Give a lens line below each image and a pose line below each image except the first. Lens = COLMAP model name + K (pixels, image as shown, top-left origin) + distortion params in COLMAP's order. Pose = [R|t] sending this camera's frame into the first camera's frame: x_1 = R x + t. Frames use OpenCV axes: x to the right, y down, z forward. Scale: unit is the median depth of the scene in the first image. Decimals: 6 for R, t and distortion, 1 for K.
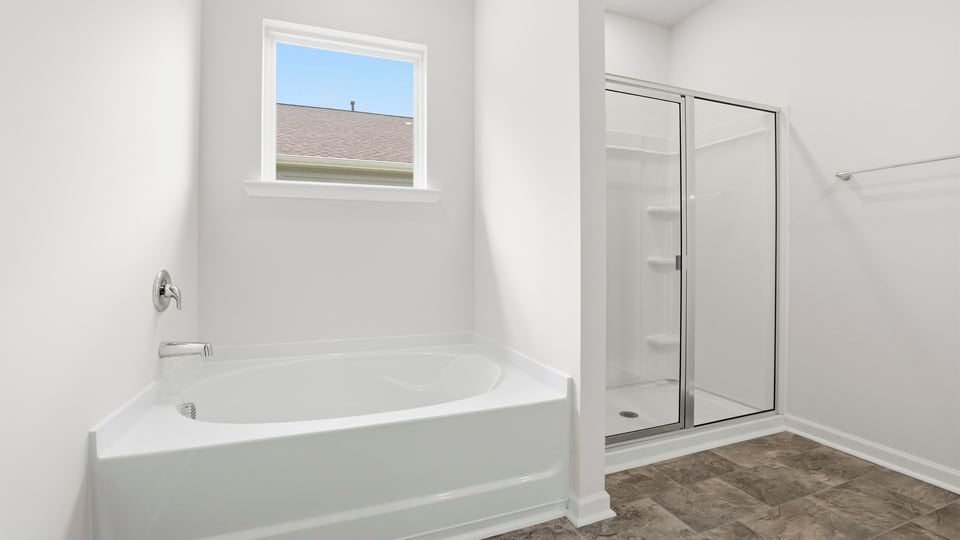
lens RADIAL K [[418.8, 0, 474.2], [0, 418.8, 260.5], [0, 0, 1]] dist [-0.048471, 0.020467]
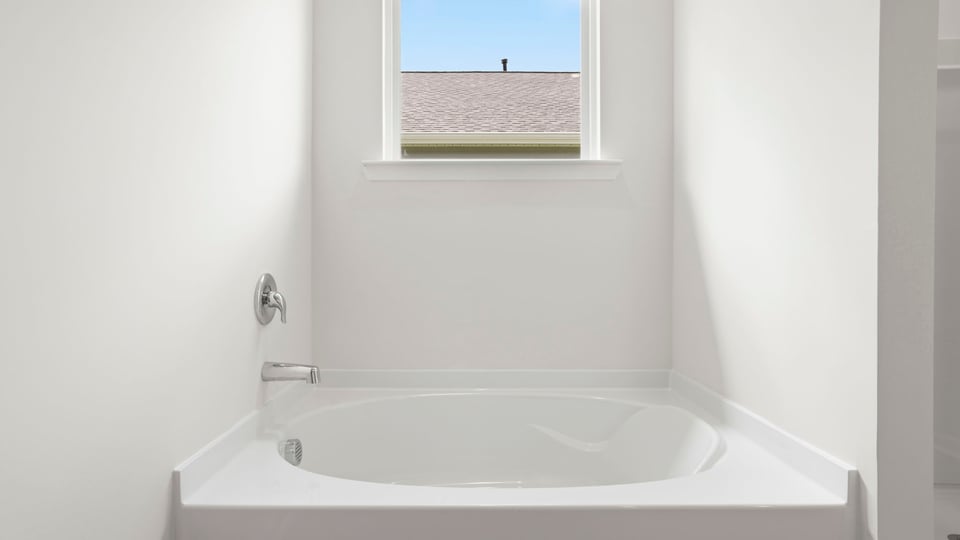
lens RADIAL K [[494.0, 0, 480.0], [0, 494.0, 270.0], [0, 0, 1]] dist [-0.000483, 0.000318]
pose [[0.937249, 0.010109, -0.348514, -0.018051], [-0.005744, 0.999892, 0.013554, -0.000086], [0.348613, -0.010702, 0.937206, 0.198090]]
